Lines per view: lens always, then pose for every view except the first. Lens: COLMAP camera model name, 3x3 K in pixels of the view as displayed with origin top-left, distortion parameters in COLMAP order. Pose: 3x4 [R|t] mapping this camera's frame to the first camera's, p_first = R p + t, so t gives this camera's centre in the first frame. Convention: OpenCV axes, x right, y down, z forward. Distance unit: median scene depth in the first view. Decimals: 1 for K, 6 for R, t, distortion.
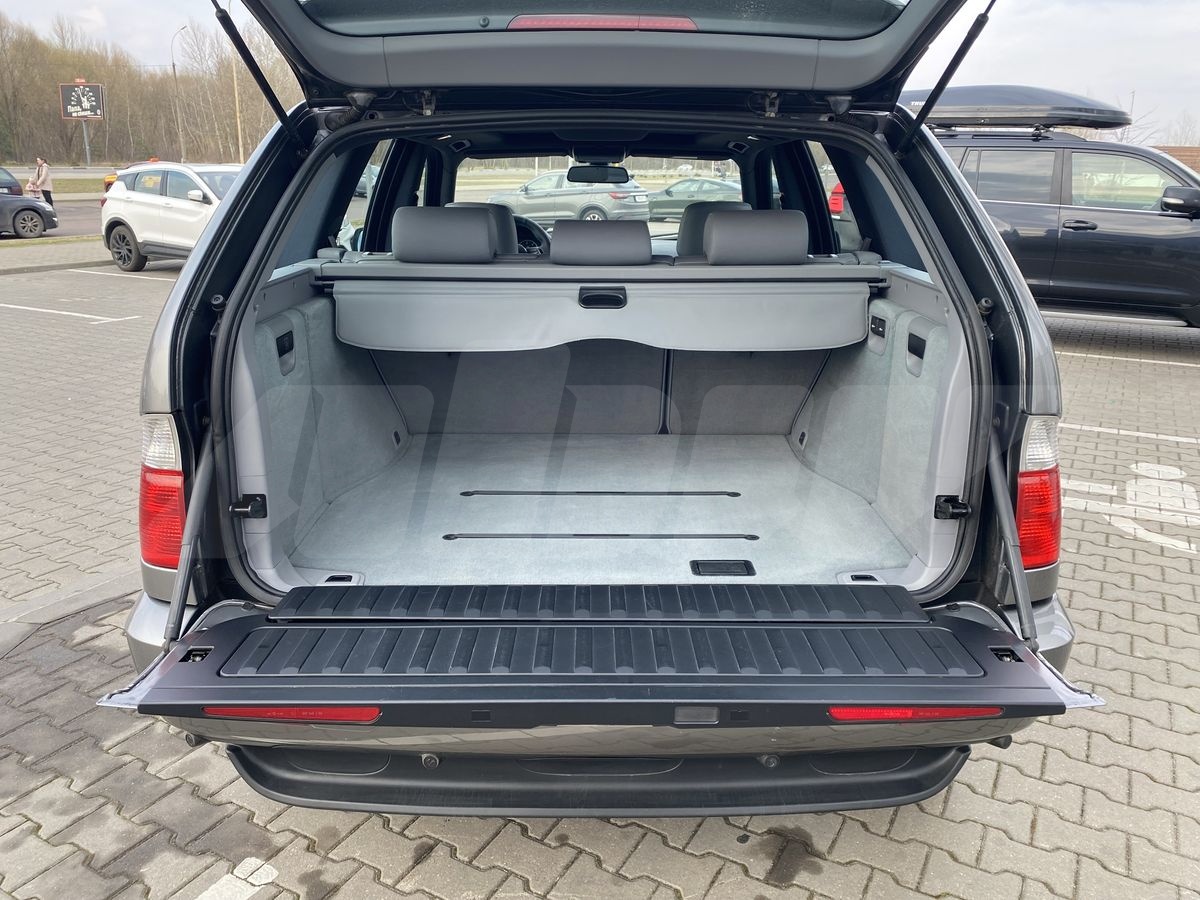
lens RADIAL K [[920.0, 0, 600.0], [0, 920.0, 450.0], [0, 0, 1]] dist [0.051728, -0.049637]
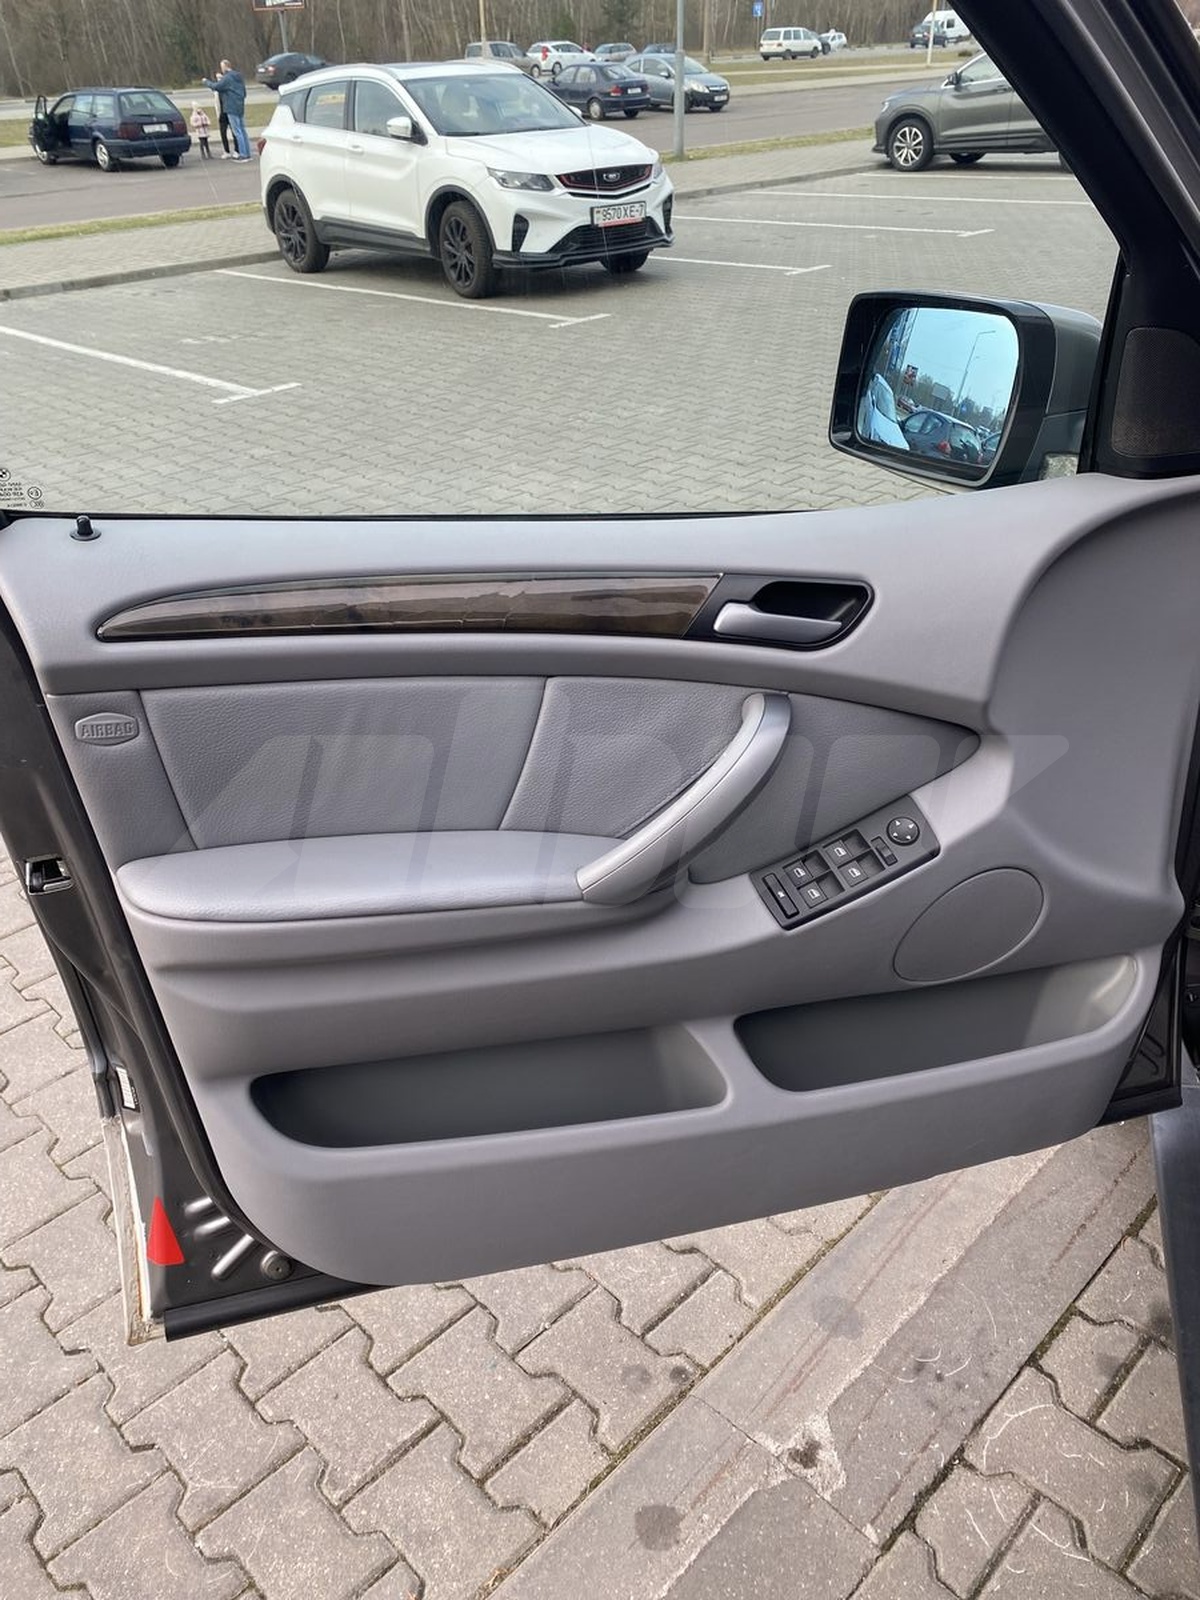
lens RADIAL K [[1226.6, 0, 600.0], [0, 1226.6, 800.0], [0, 0, 1]] dist [0.051728, -0.049637]
pose [[0.961264, 0.094730, -0.258841, -0.387758], [-0.028733, 0.968408, 0.247710, -0.307894], [0.274129, -0.230678, 0.933617, 1.061970]]
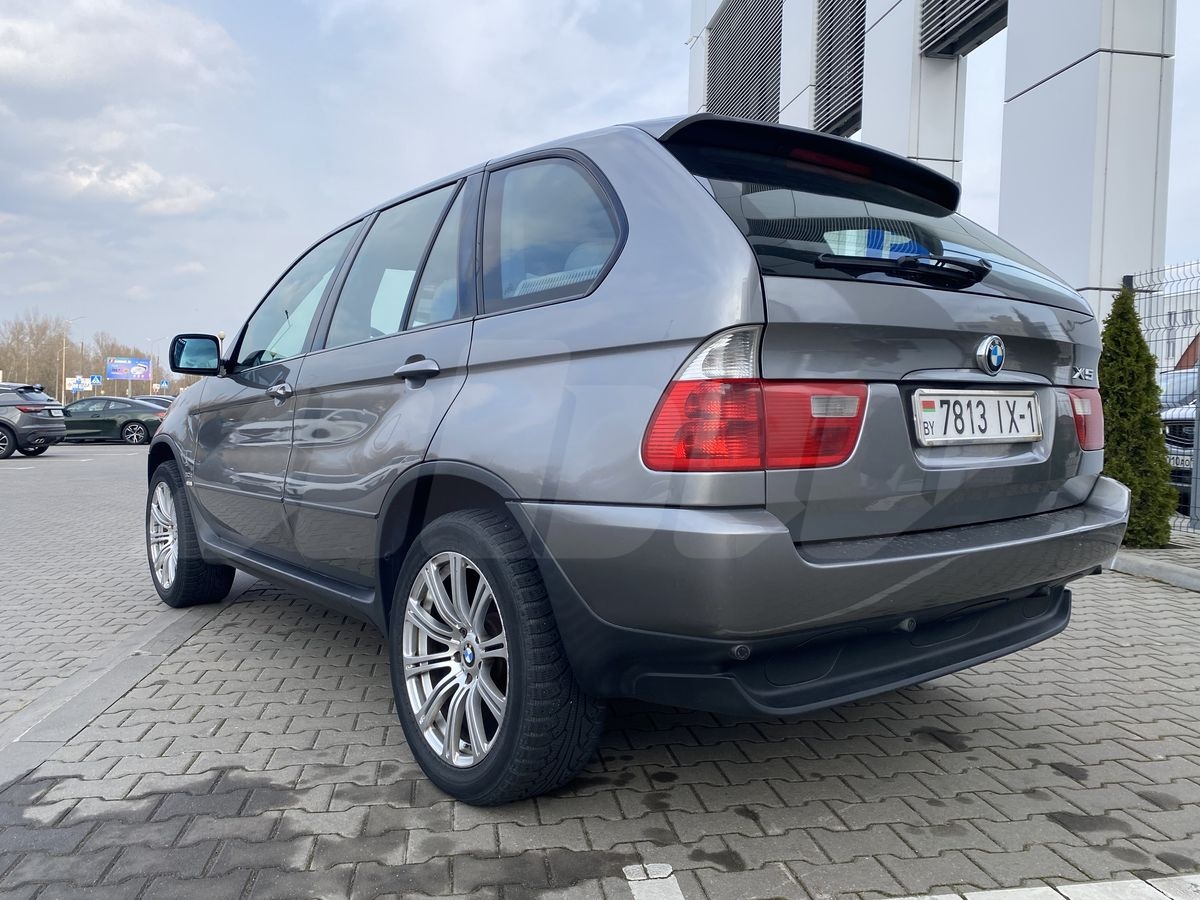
lens RADIAL K [[920.0, 0, 600.0], [0, 920.0, 450.0], [0, 0, 1]] dist [0.051728, -0.049637]
pose [[0.782225, -0.028338, 0.622351, -0.653513], [0.182865, 0.965406, -0.185881, 0.140231], [-0.595554, 0.259207, 0.760347, 0.141272]]
